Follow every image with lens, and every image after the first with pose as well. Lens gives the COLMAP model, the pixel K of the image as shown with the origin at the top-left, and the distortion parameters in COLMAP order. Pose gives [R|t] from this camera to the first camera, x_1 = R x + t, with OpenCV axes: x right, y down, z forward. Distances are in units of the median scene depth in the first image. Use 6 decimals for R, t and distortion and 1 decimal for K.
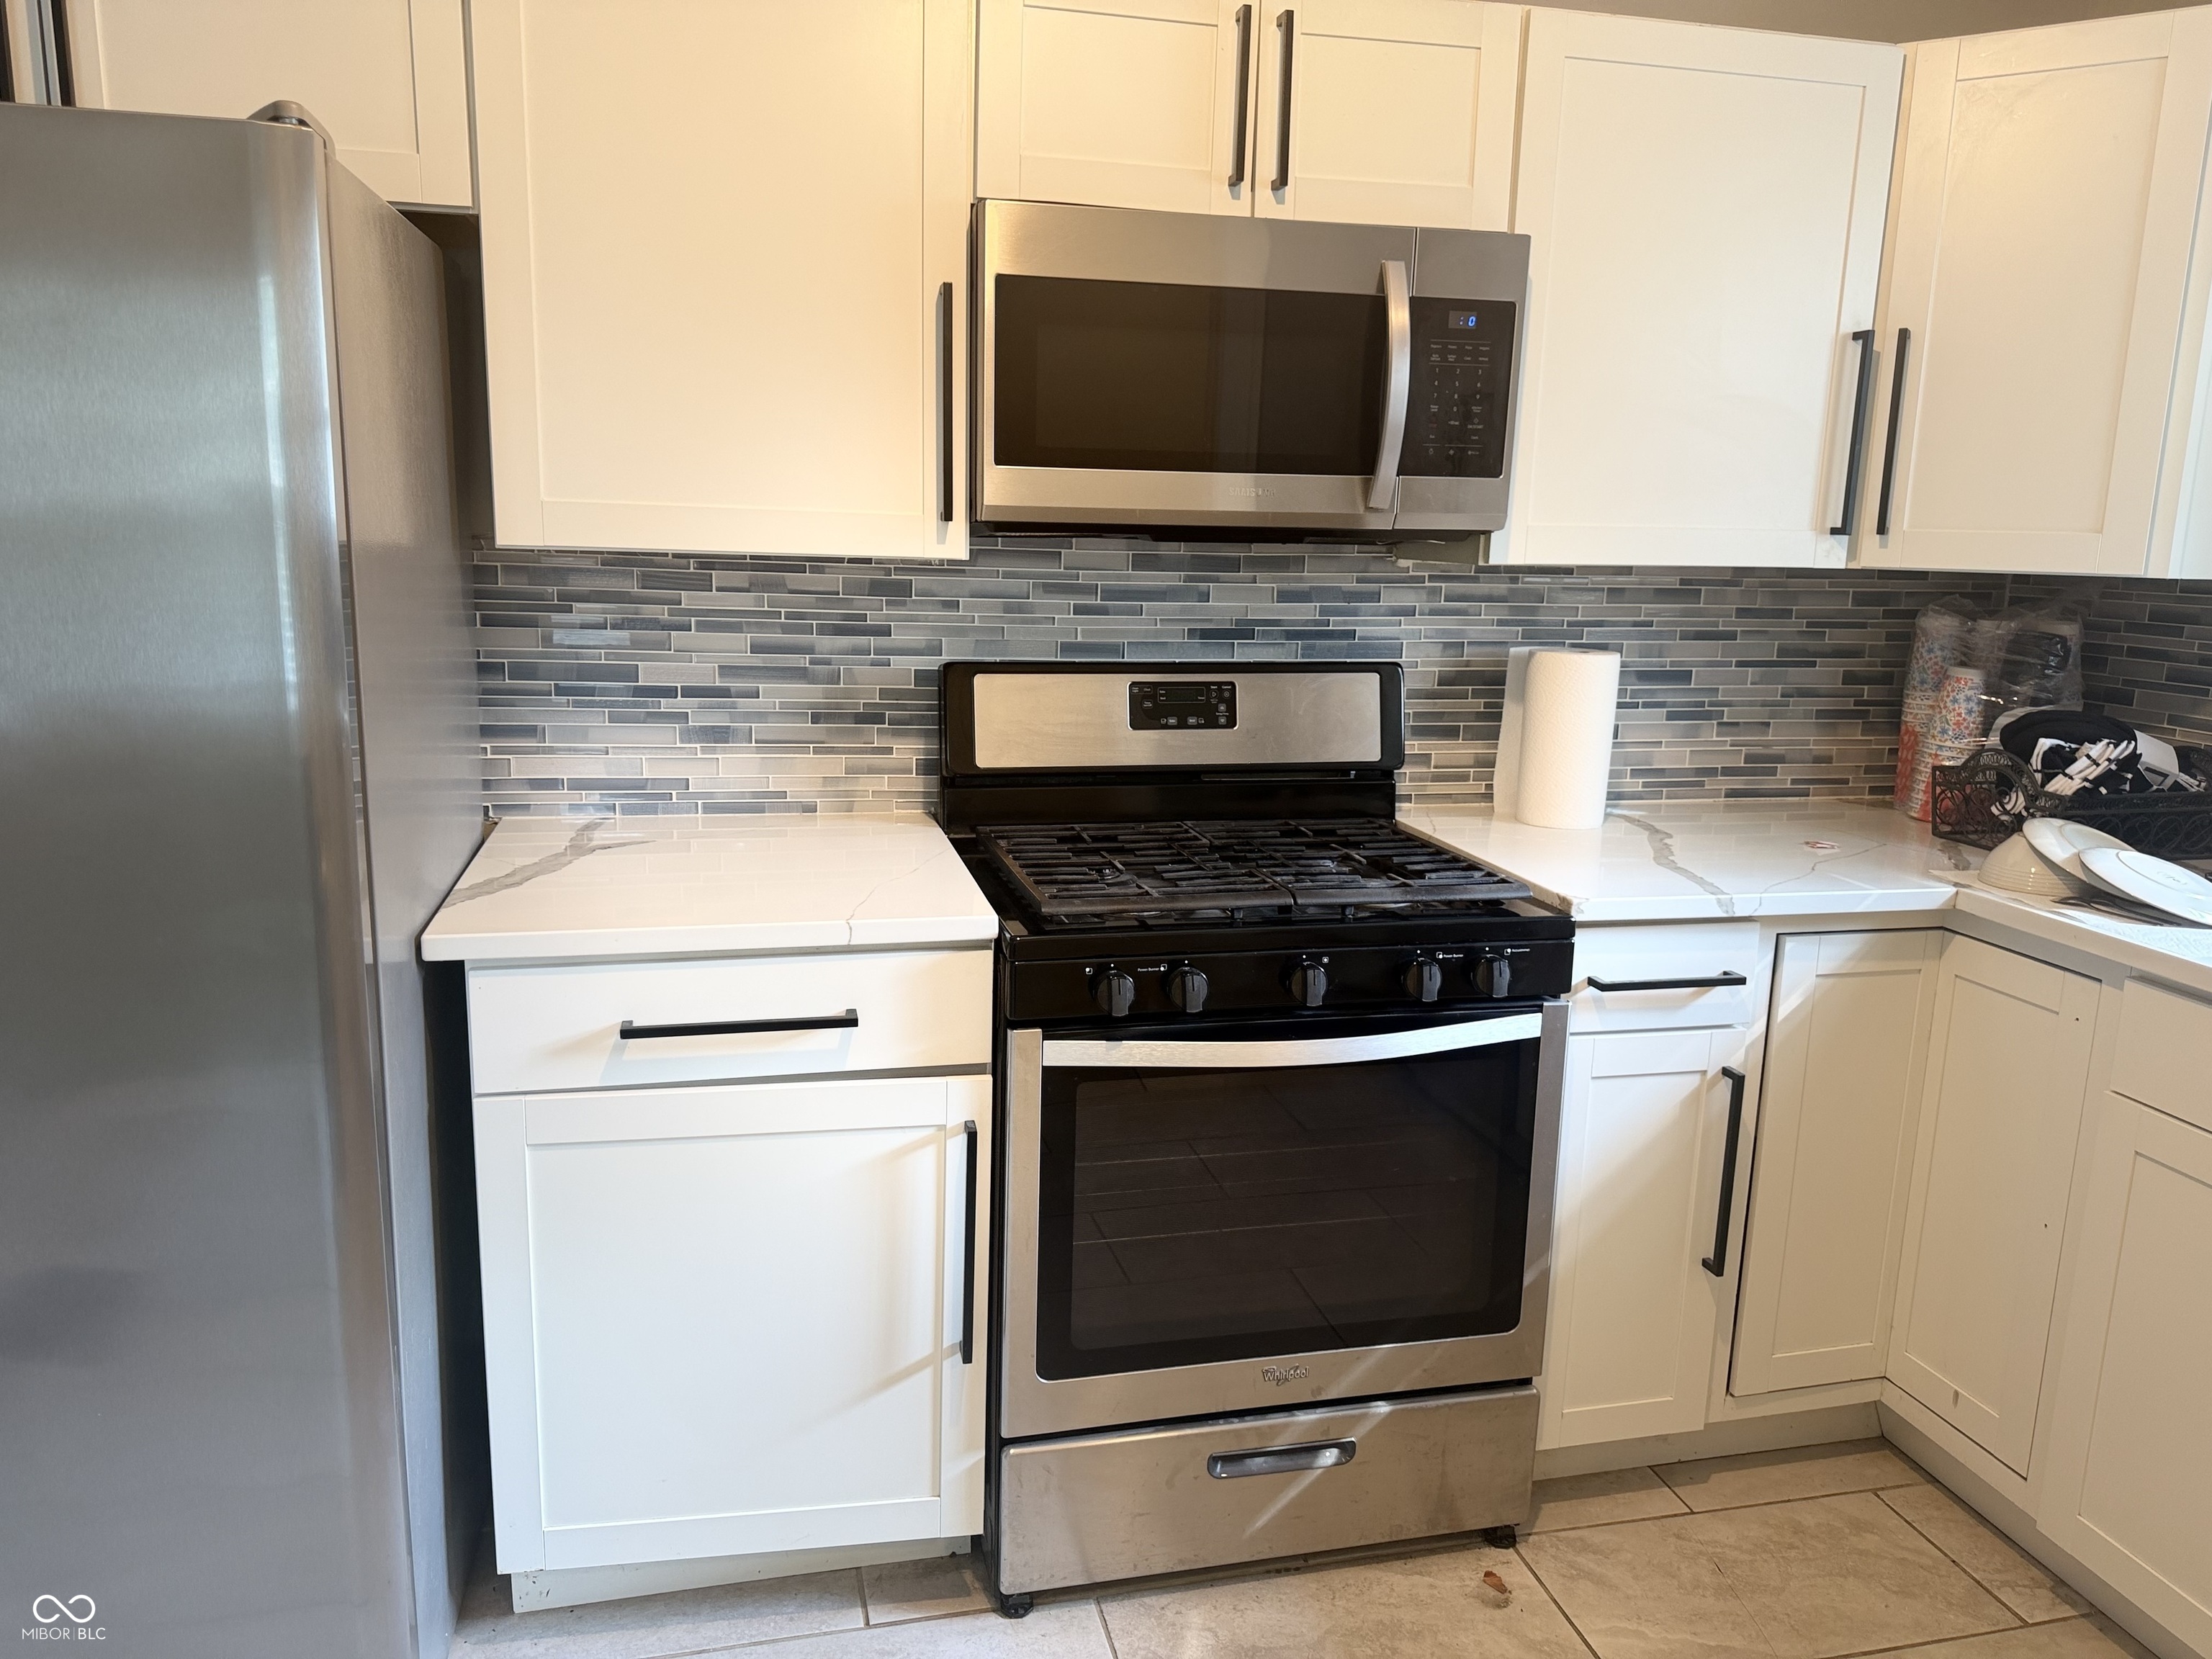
lens RADIAL K [[1599.2, 0, 1109.1], [0, 1599.2, 817.2], [0, 0, 1]] dist [0.067634, -0.090066]
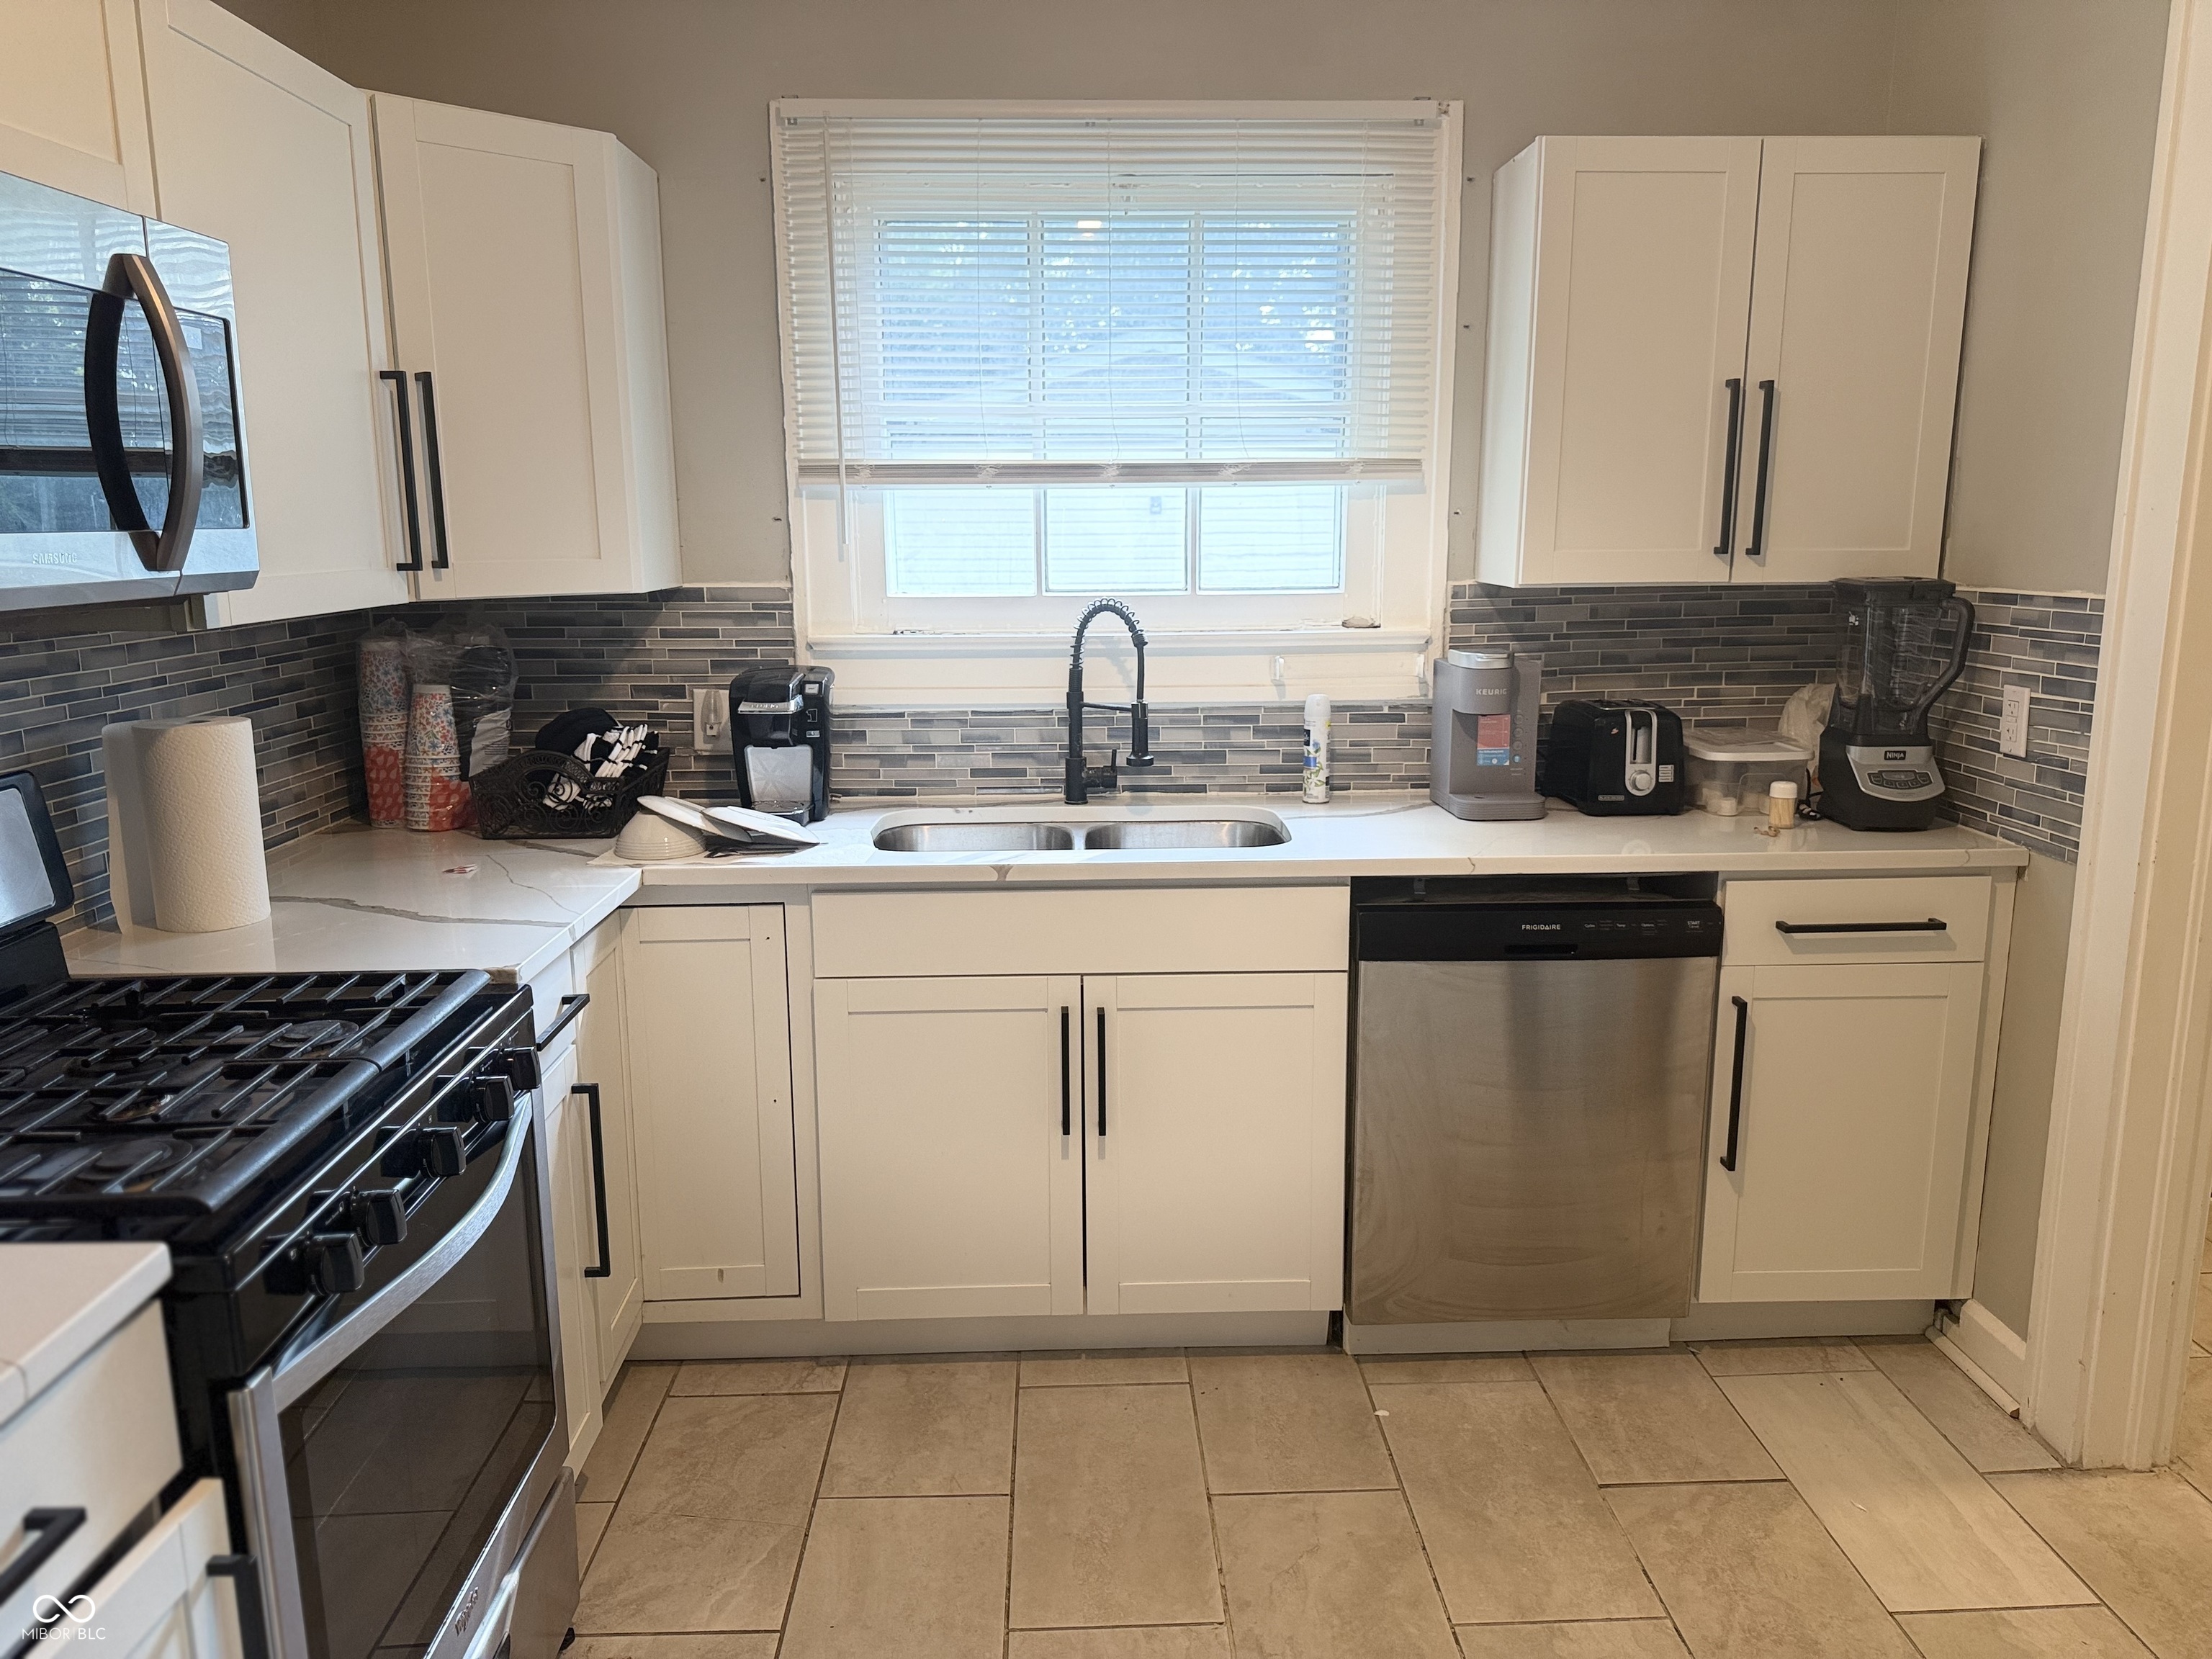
lens RADIAL K [[1599.2, 0, 1109.1], [0, 1599.2, 817.2], [0, 0, 1]] dist [0.067634, -0.090066]
pose [[0.198274, -0.205972, 0.958261, -0.522116], [0.190217, 0.967169, 0.168528, -0.125000], [-0.961512, 0.148863, 0.230944, 0.406223]]
